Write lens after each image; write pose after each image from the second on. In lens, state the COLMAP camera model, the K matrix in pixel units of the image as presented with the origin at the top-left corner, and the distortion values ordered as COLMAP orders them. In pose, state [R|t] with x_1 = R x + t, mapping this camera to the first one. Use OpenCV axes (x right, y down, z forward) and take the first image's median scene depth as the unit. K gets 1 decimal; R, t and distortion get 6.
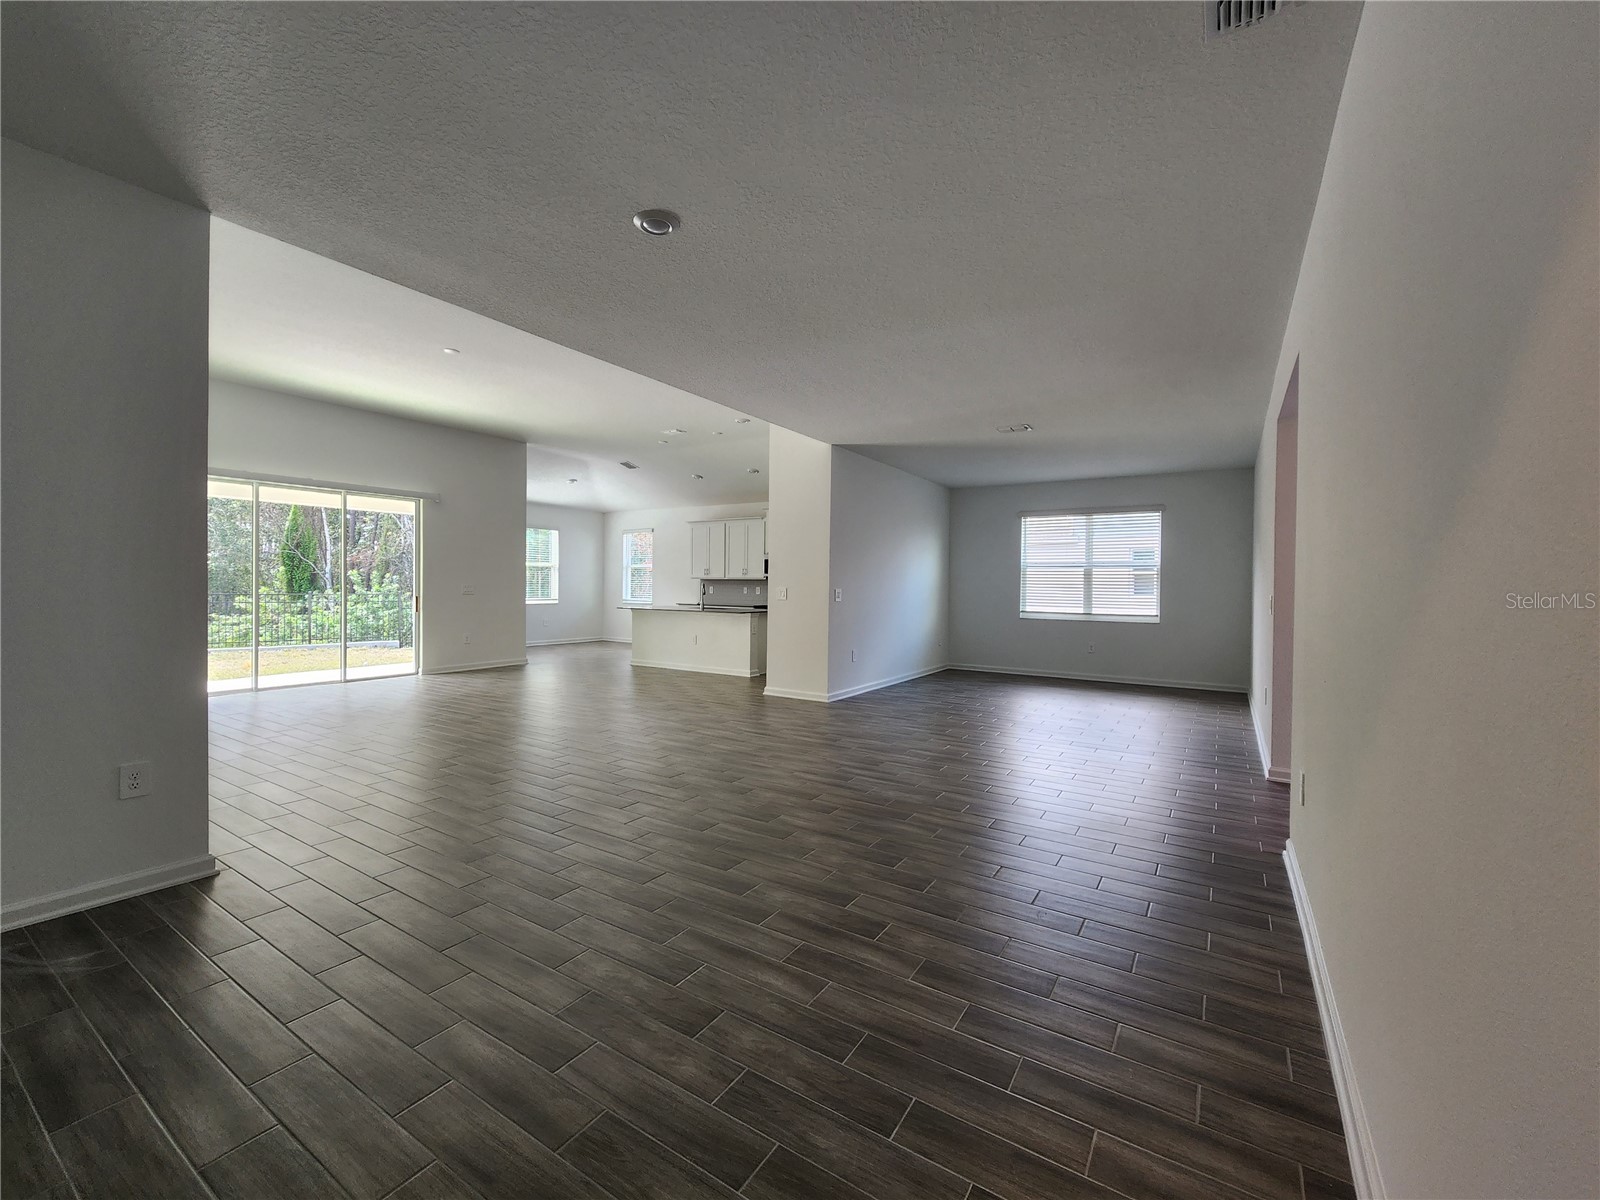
lens RADIAL K [[657.4, 0, 804.4], [0, 657.4, 592.1], [0, 0, 1]] dist [-0.000068, -0.000702]
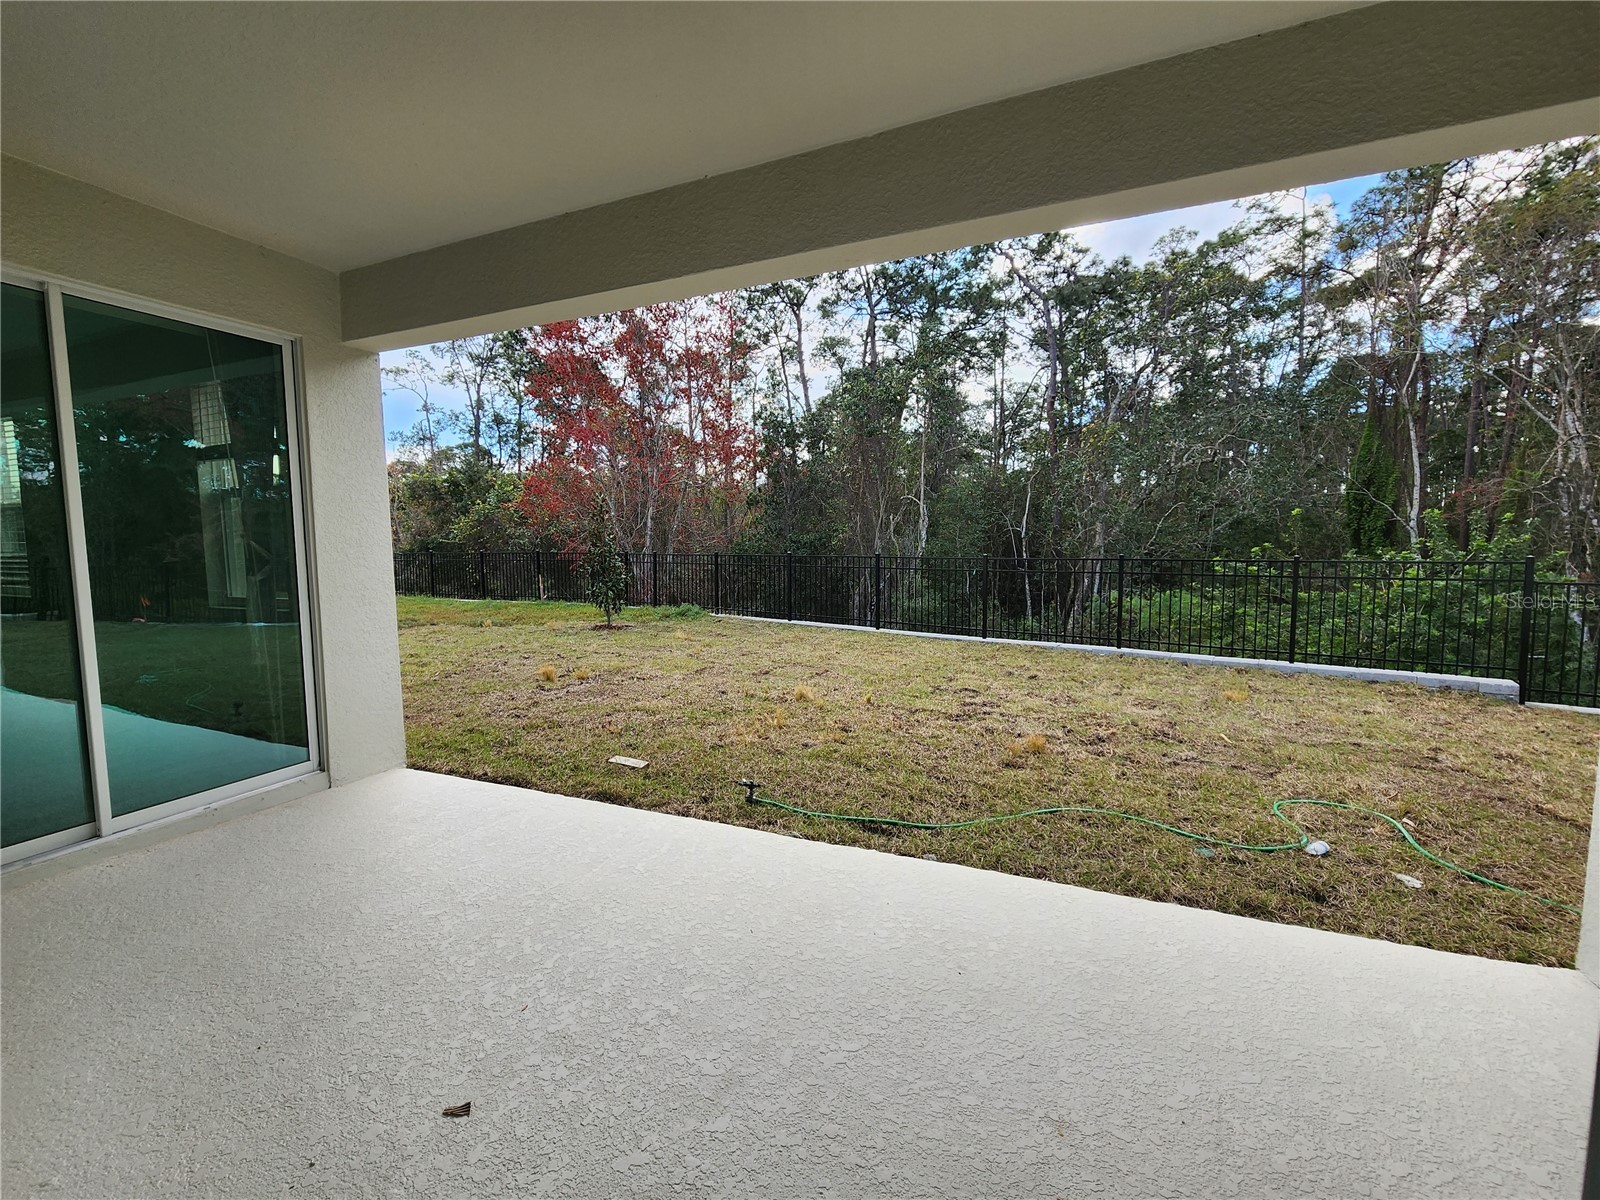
lens RADIAL K [[657.4, 0, 804.4], [0, 657.4, 592.1], [0, 0, 1]] dist [-0.000068, -0.000702]
pose [[0.168364, 0.068409, -0.983348, -0.403400], [0.004577, 0.997524, 0.070179, -0.012000], [0.985714, -0.016317, 0.167634, 0.676885]]
